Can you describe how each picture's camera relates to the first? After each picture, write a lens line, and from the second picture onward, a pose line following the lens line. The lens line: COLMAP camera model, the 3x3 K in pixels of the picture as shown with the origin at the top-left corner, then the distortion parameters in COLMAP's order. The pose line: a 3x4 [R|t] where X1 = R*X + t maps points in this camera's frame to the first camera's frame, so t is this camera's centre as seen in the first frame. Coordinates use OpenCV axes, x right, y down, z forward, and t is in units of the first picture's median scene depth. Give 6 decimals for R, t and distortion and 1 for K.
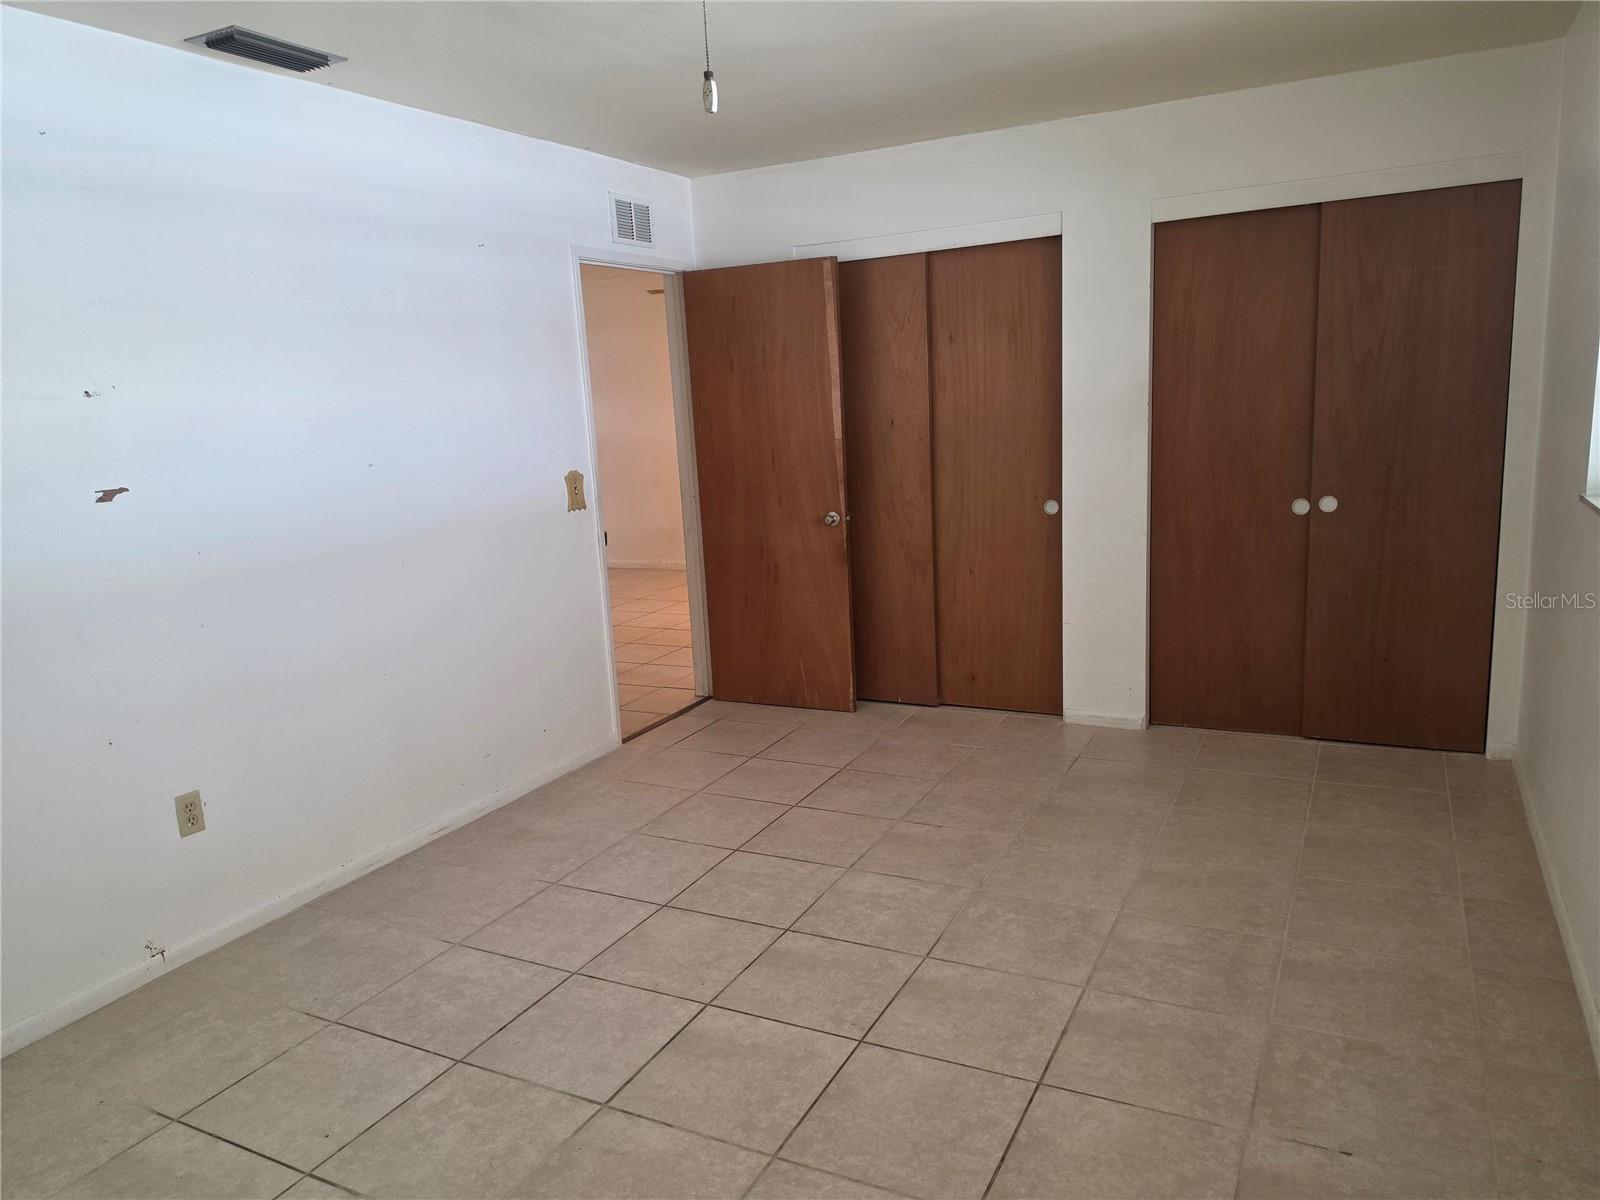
lens RADIAL K [[1106.7, 0, 800.4], [0, 1106.7, 601.6], [0, 0, 1]] dist [0.053692, -0.050164]
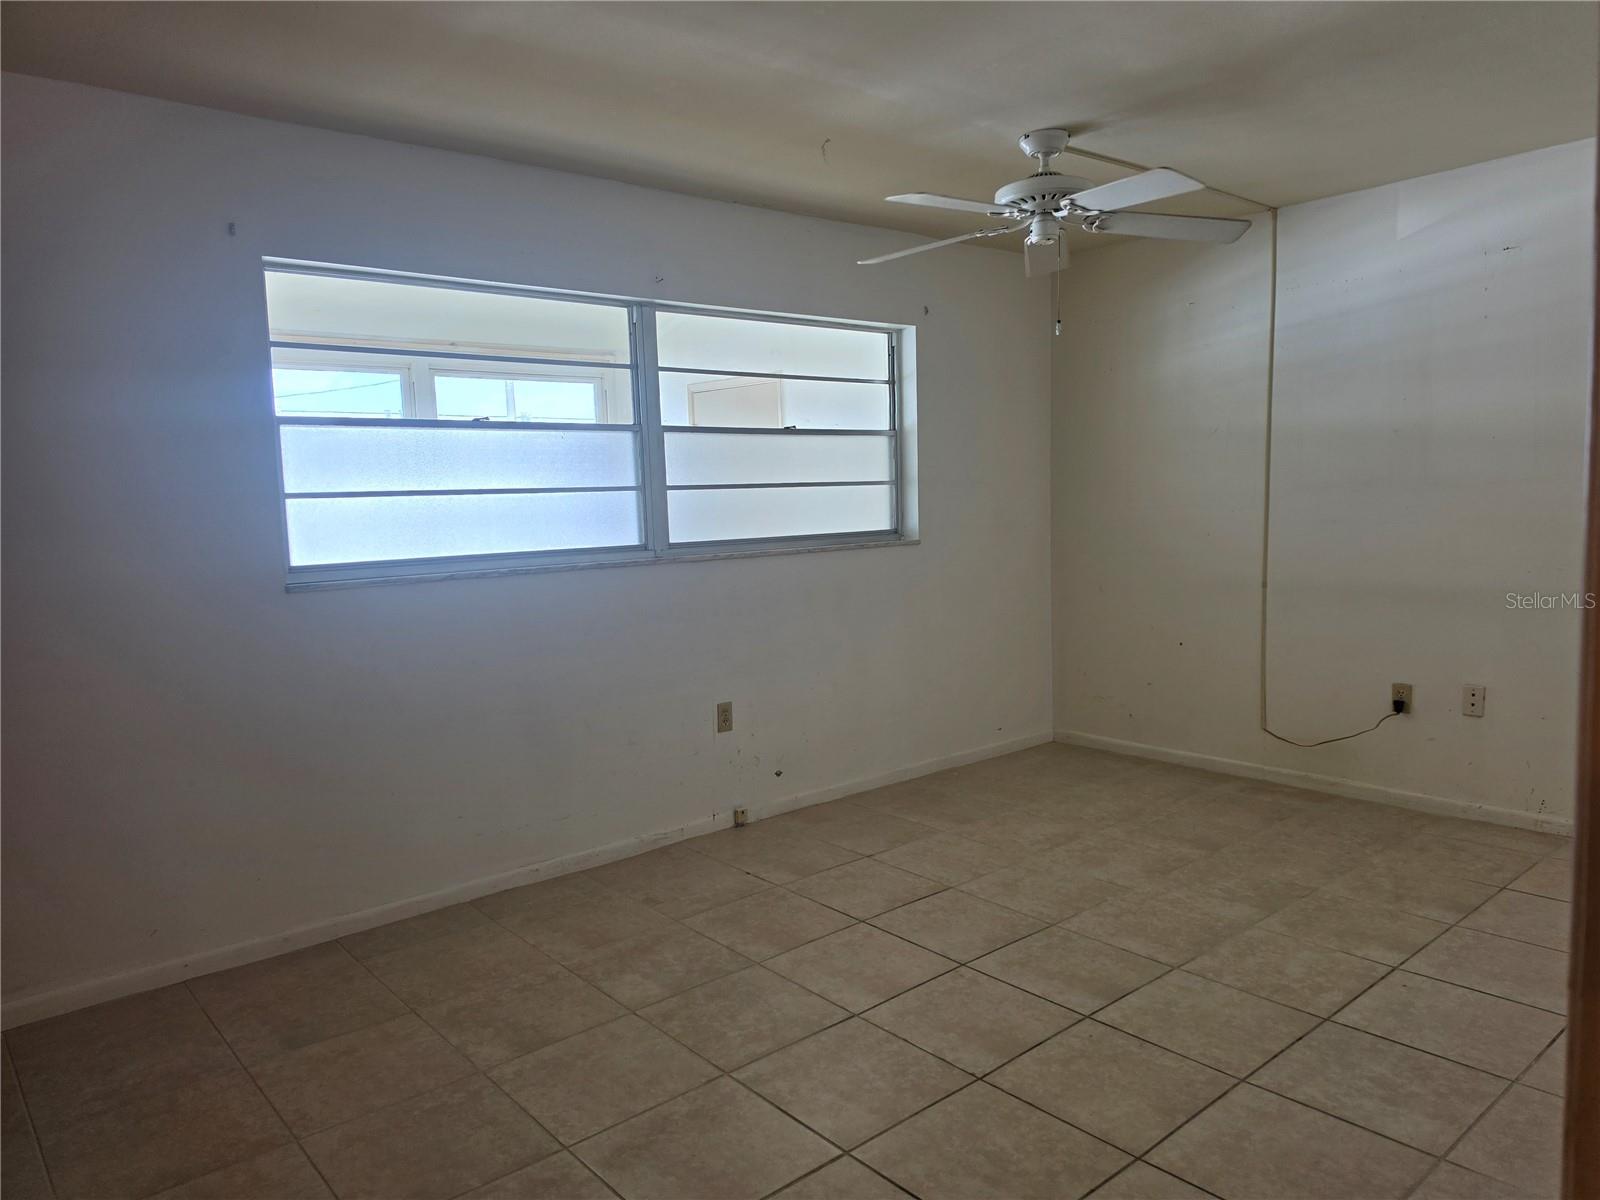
lens RADIAL K [[1106.7, 0, 797.3], [0, 1106.7, 599.7], [0, 0, 1]] dist [0.053692, -0.050164]
pose [[-0.921929, 0.040625, 0.385224, -0.241567], [0.147362, 0.956494, 0.251802, -0.298517], [-0.358235, 0.288911, -0.887805, 1.841165]]
